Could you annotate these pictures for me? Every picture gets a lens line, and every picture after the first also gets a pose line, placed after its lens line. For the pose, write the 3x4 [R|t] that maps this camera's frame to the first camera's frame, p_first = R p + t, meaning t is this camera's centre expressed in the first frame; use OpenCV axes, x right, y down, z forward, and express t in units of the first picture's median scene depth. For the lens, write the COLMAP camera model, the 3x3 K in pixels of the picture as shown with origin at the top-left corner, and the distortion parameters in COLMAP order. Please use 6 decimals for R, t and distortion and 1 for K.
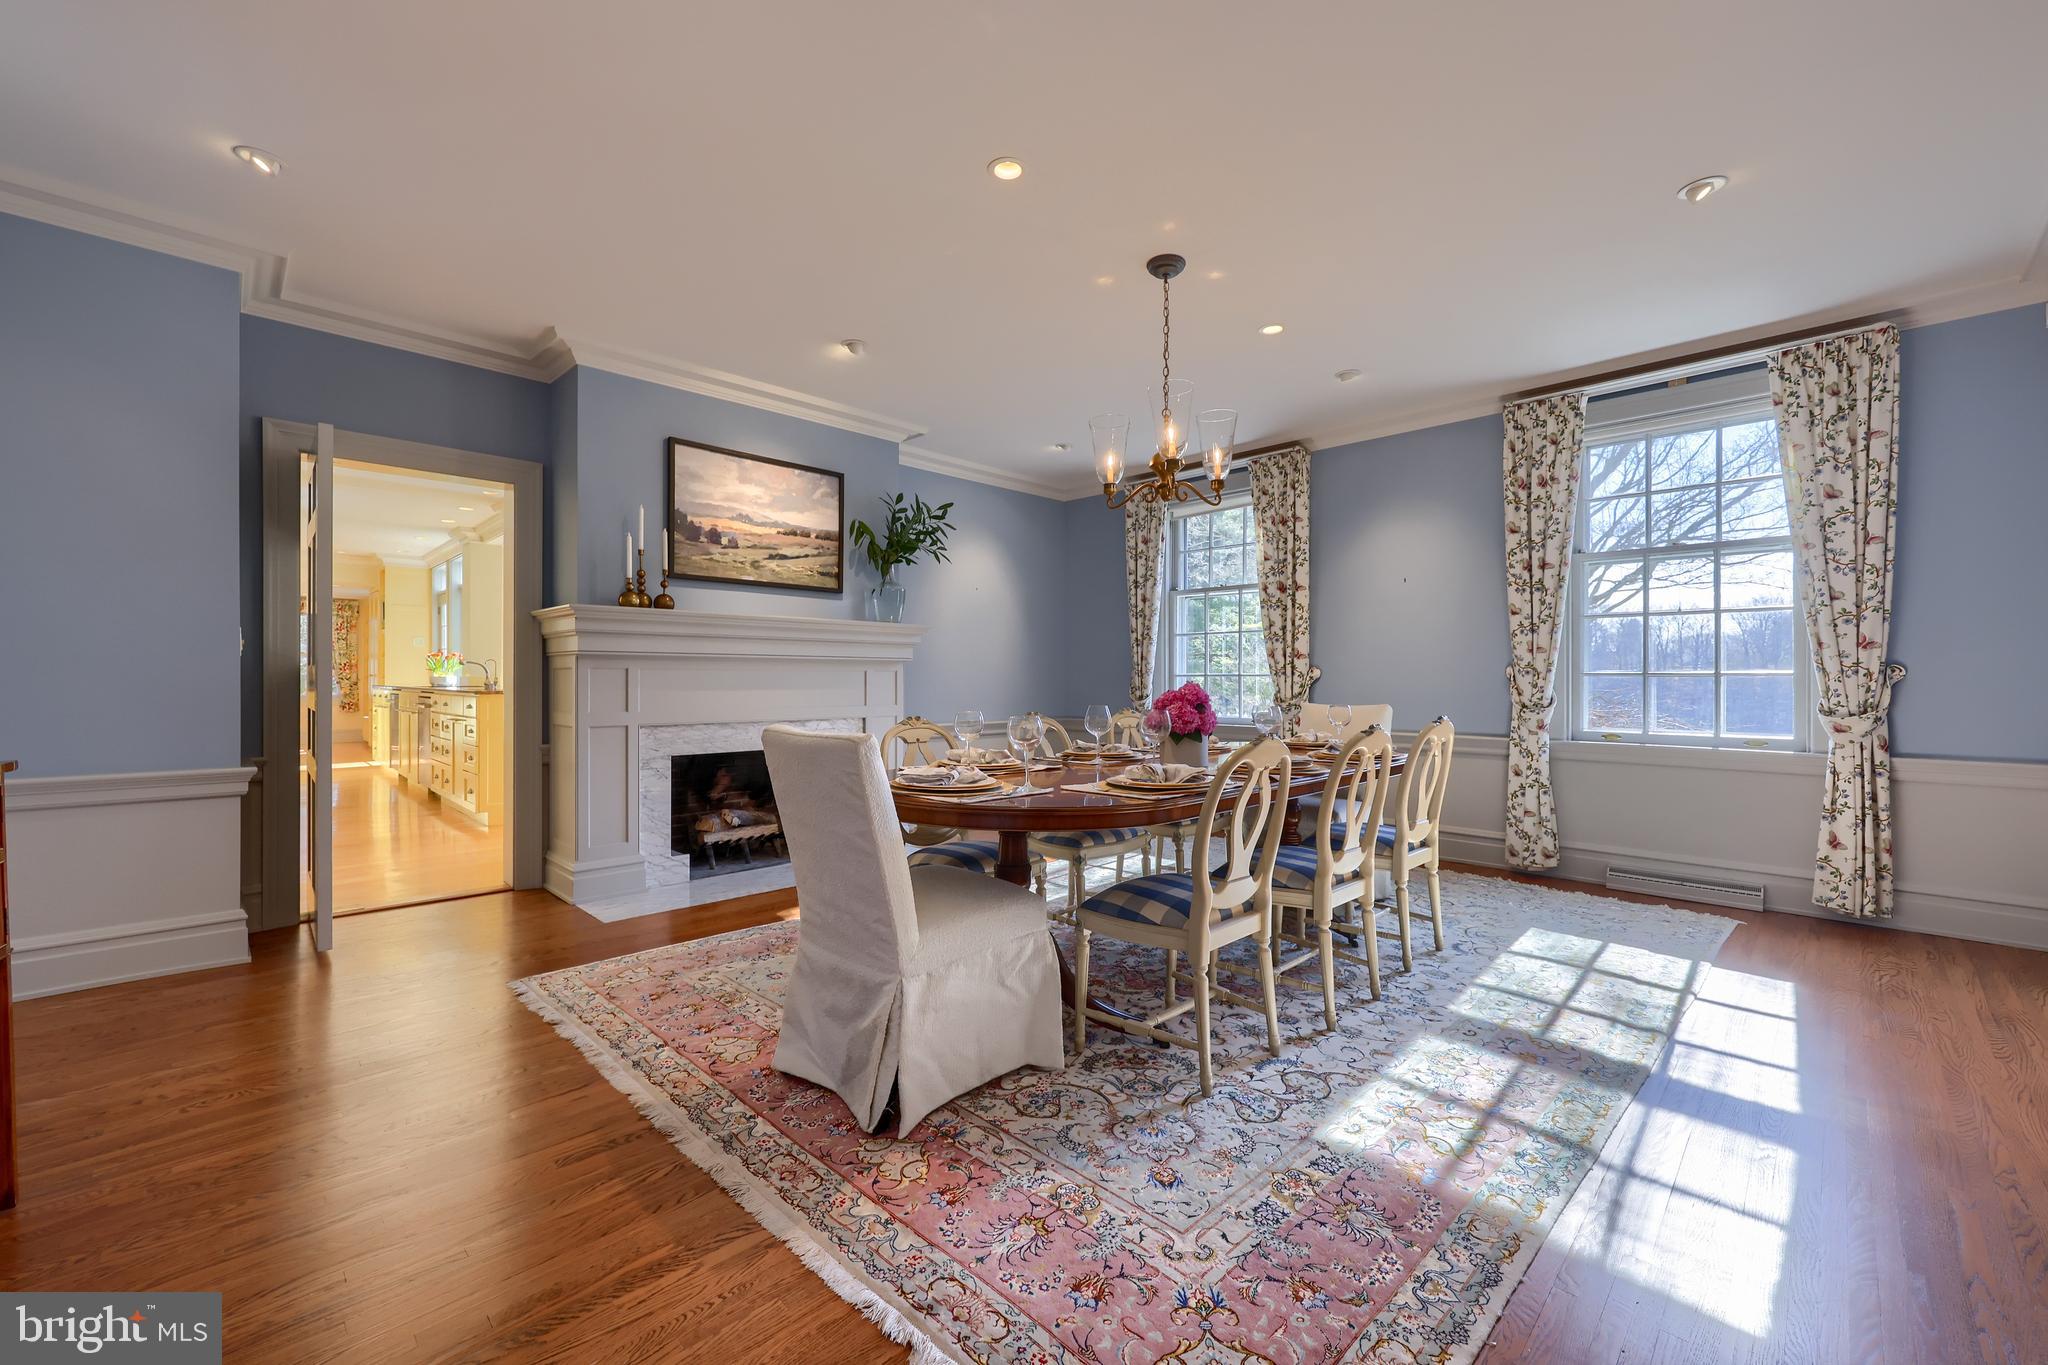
lens RADIAL K [[829.2, 0, 1024.0], [0, 829.2, 682.5], [0, 0, 1]] dist [-0.003968, -0.000091]
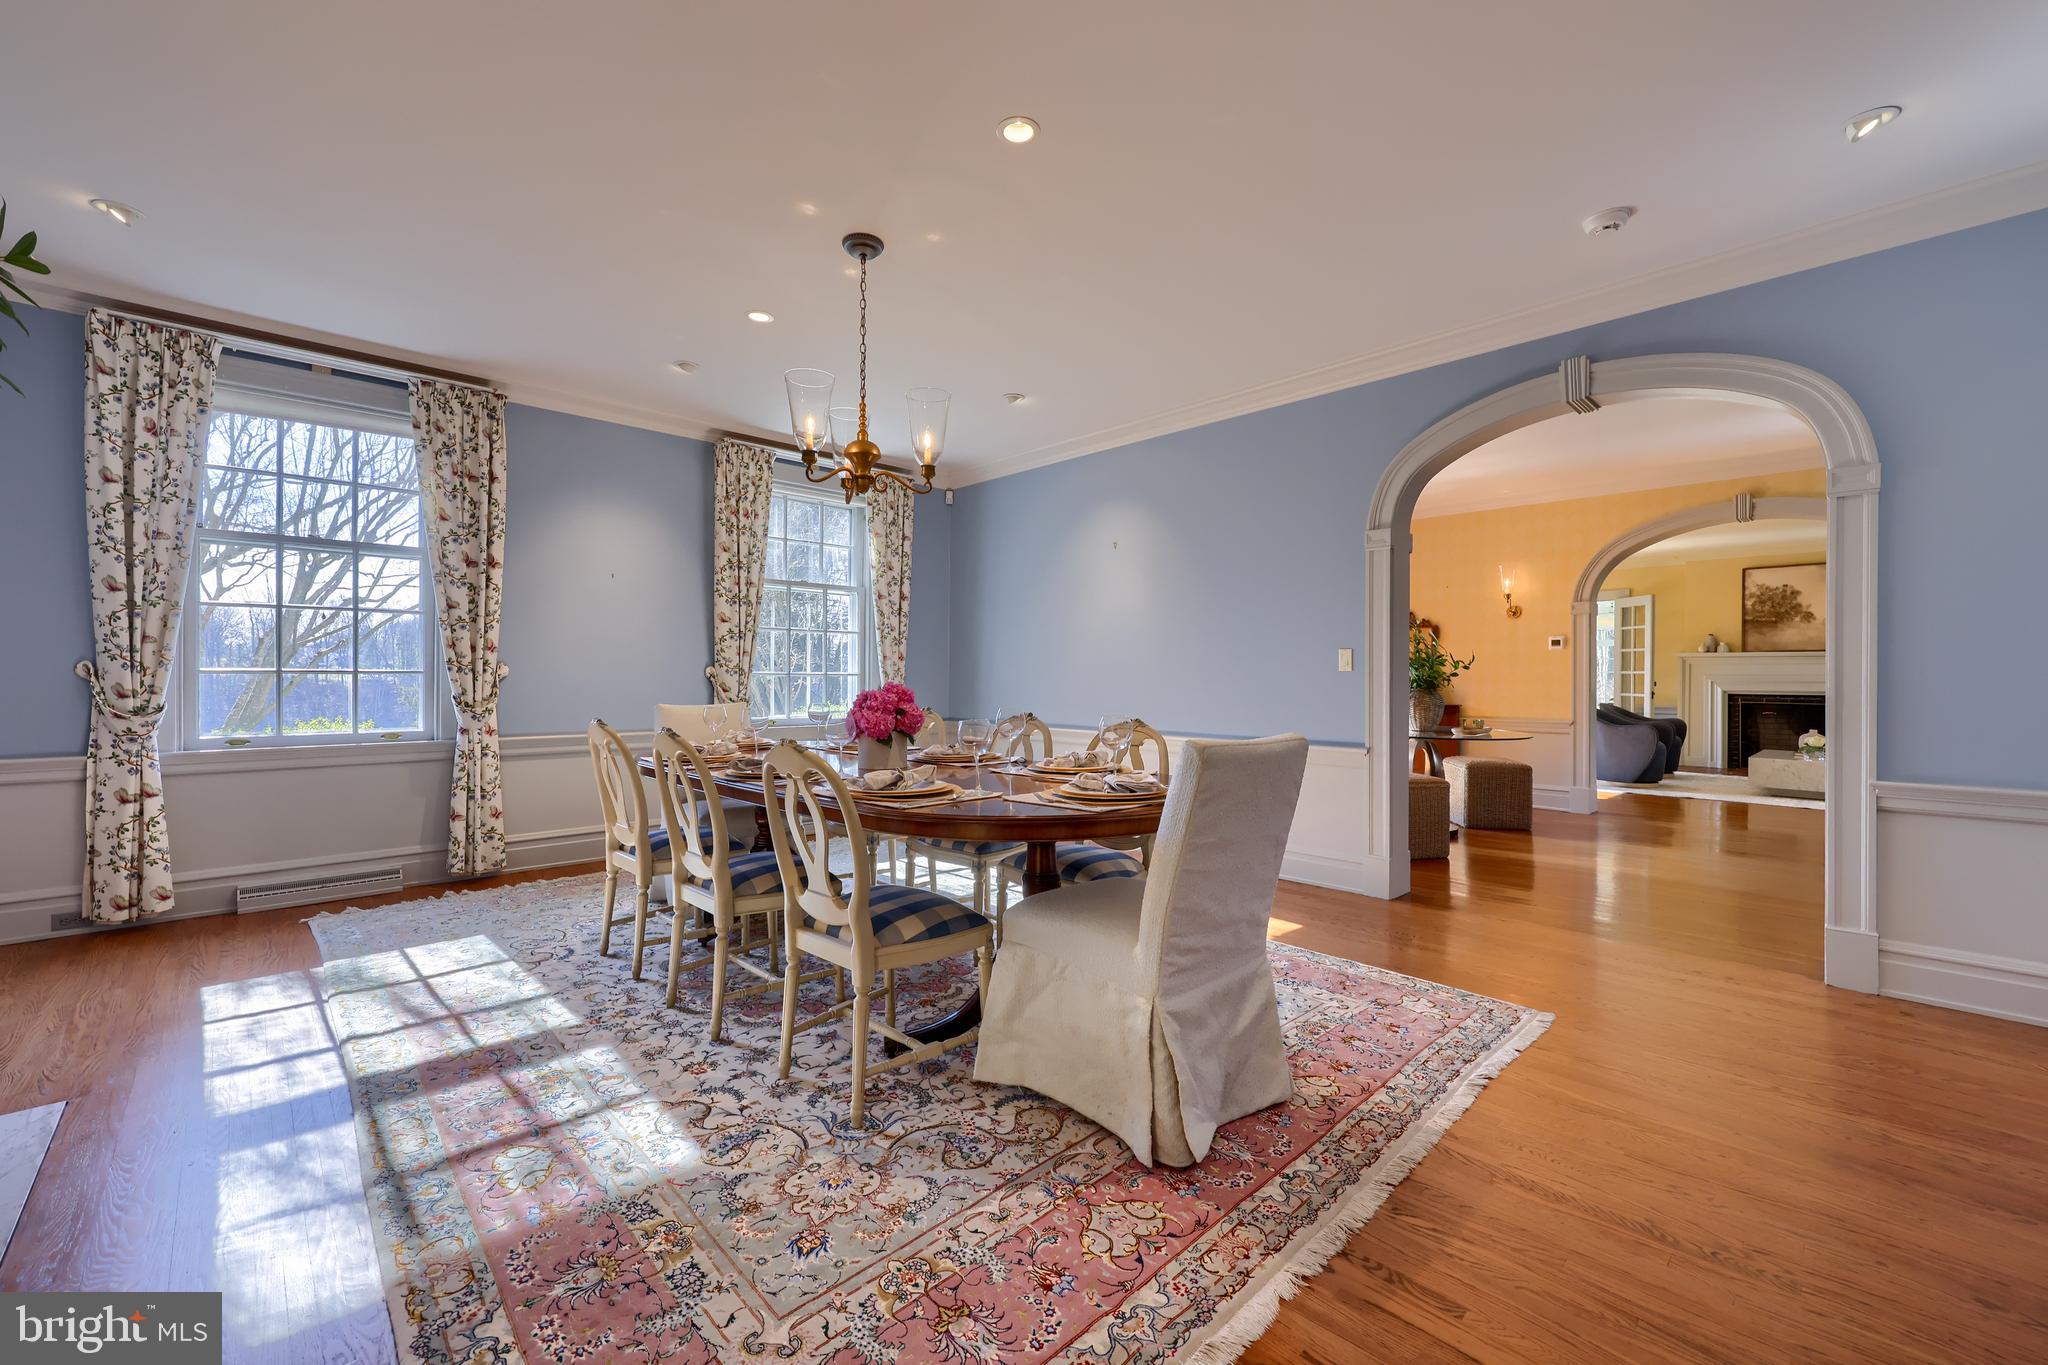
lens RADIAL K [[816.4, 0, 1025.5], [0, 816.4, 674.2], [0, 0, 1]] dist [0.002632, 0.000067]
pose [[0.021565, 0.003544, 0.999761, -0.449367], [0.002255, 0.999991, -0.003594, -0.003762], [-0.999765, 0.002332, 0.021557, 0.466998]]
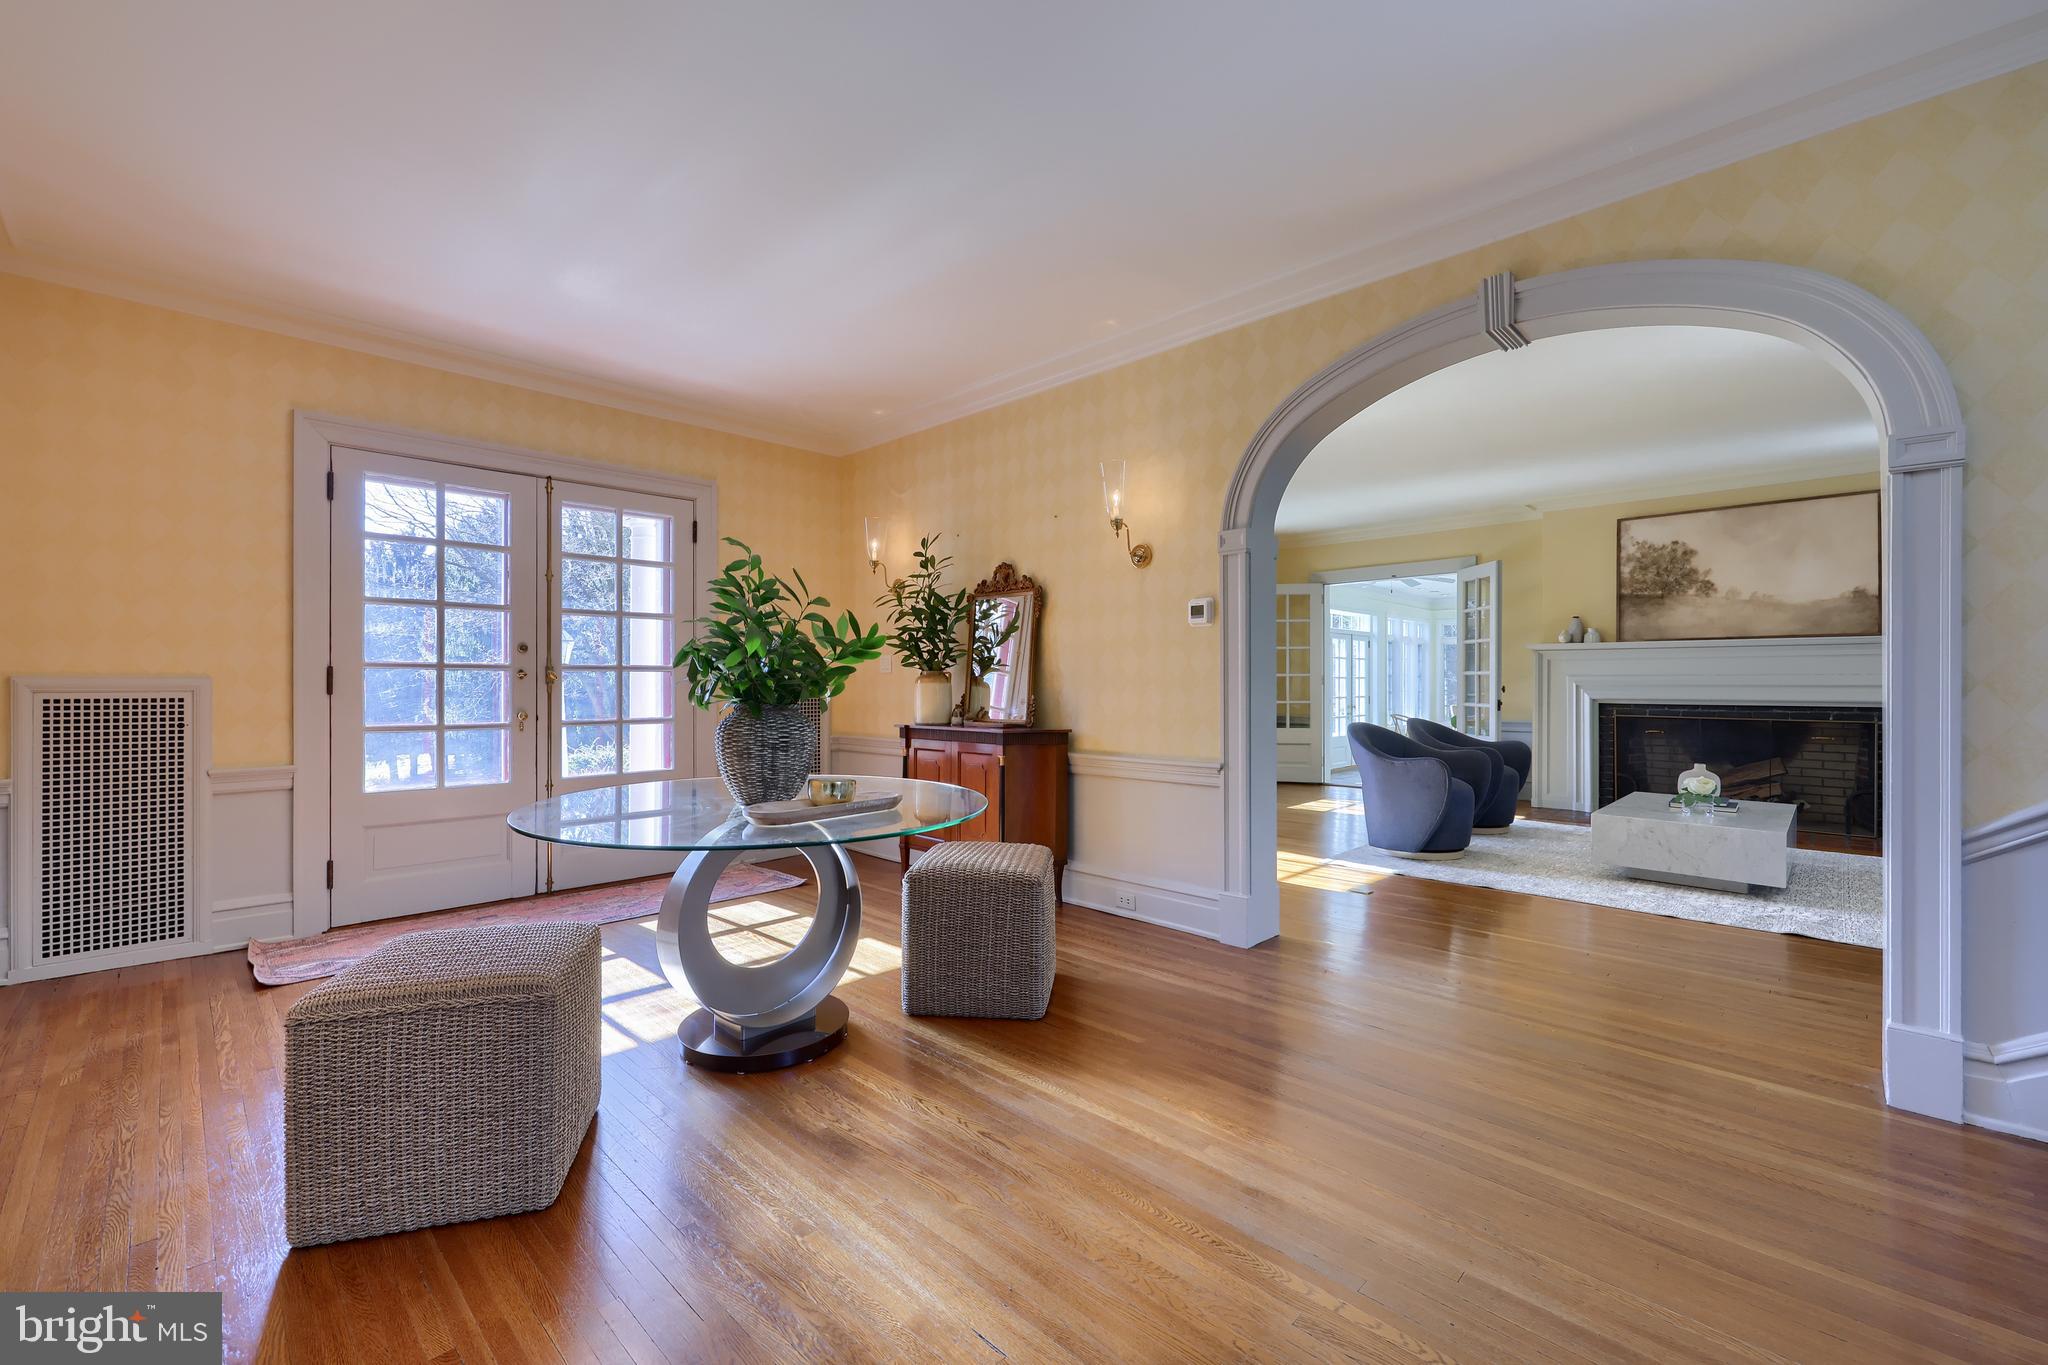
lens RADIAL K [[828.6, 0, 1019.0], [0, 828.6, 681.4], [0, 0, 1]] dist [-0.009044, -0.000008]
pose [[-0.008391, 0.002742, 0.999961, -0.155284], [0.005836, 0.999979, -0.002693, -0.000944], [-0.999948, 0.005813, -0.008406, 0.160702]]
